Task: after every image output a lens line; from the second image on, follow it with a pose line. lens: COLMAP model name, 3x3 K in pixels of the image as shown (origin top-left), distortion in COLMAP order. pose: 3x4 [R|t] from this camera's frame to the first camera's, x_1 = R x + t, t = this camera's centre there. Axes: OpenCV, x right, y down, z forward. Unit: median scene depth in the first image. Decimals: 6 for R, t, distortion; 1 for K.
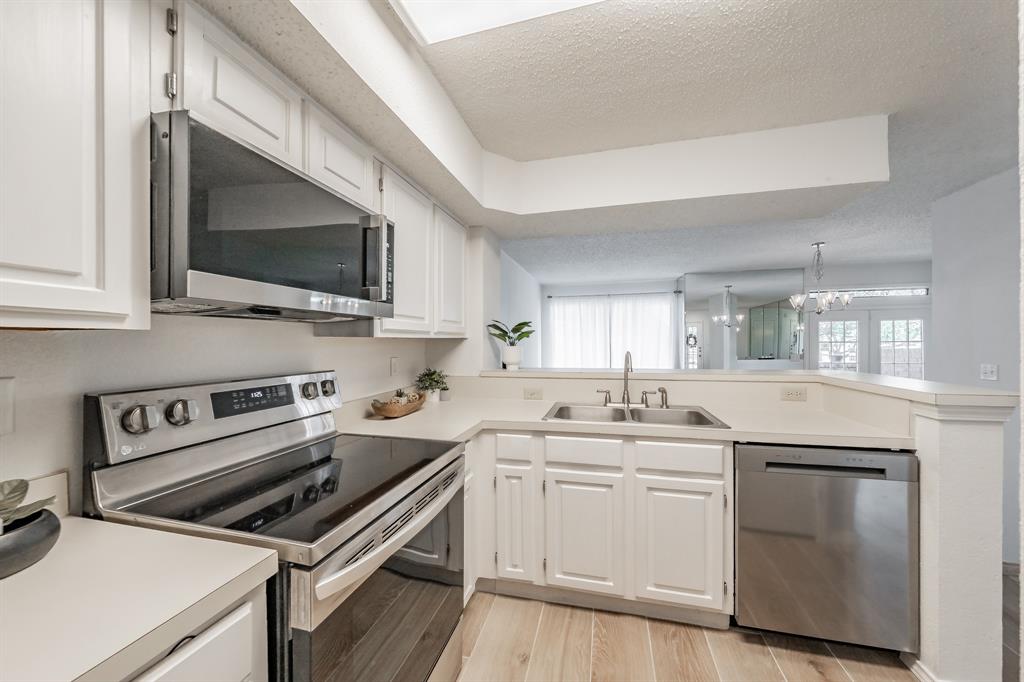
lens RADIAL K [[360.3, 0, 522.9], [0, 360.3, 346.2], [0, 0, 1]] dist [-0.004792, 0.001151]
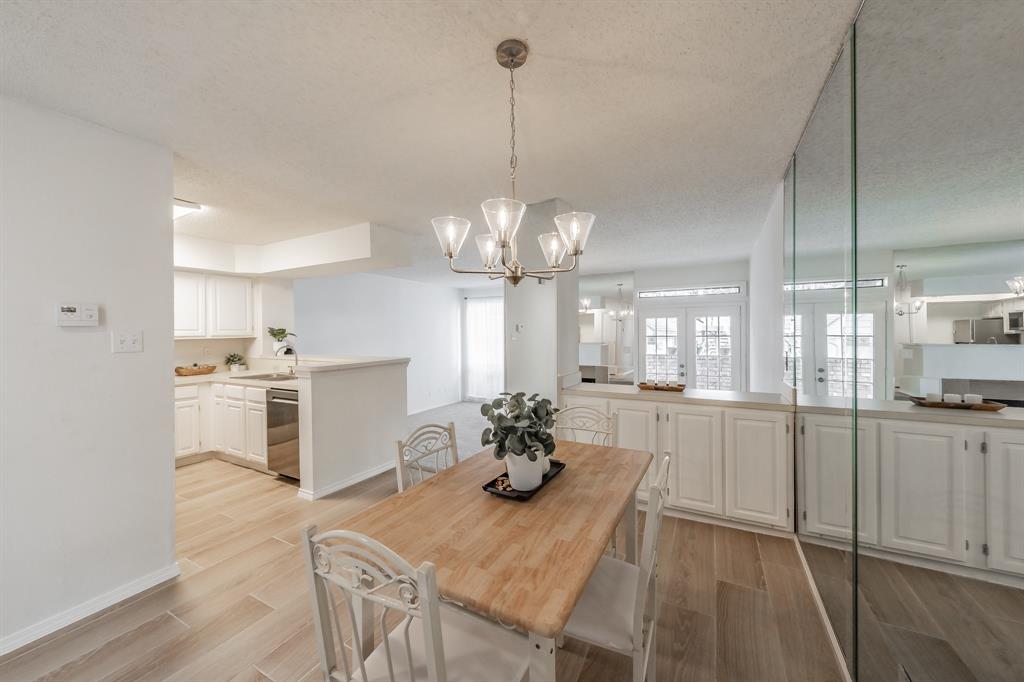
lens RADIAL K [[370.3, 0, 515.5], [0, 370.3, 335.2], [0, 0, 1]] dist [0.003461, 0.000005]
pose [[0.967462, -0.000539, -0.253016, 0.933344], [0.000538, 1.000000, -0.000071, -0.019251], [0.253016, -0.000068, 0.967462, -0.293332]]
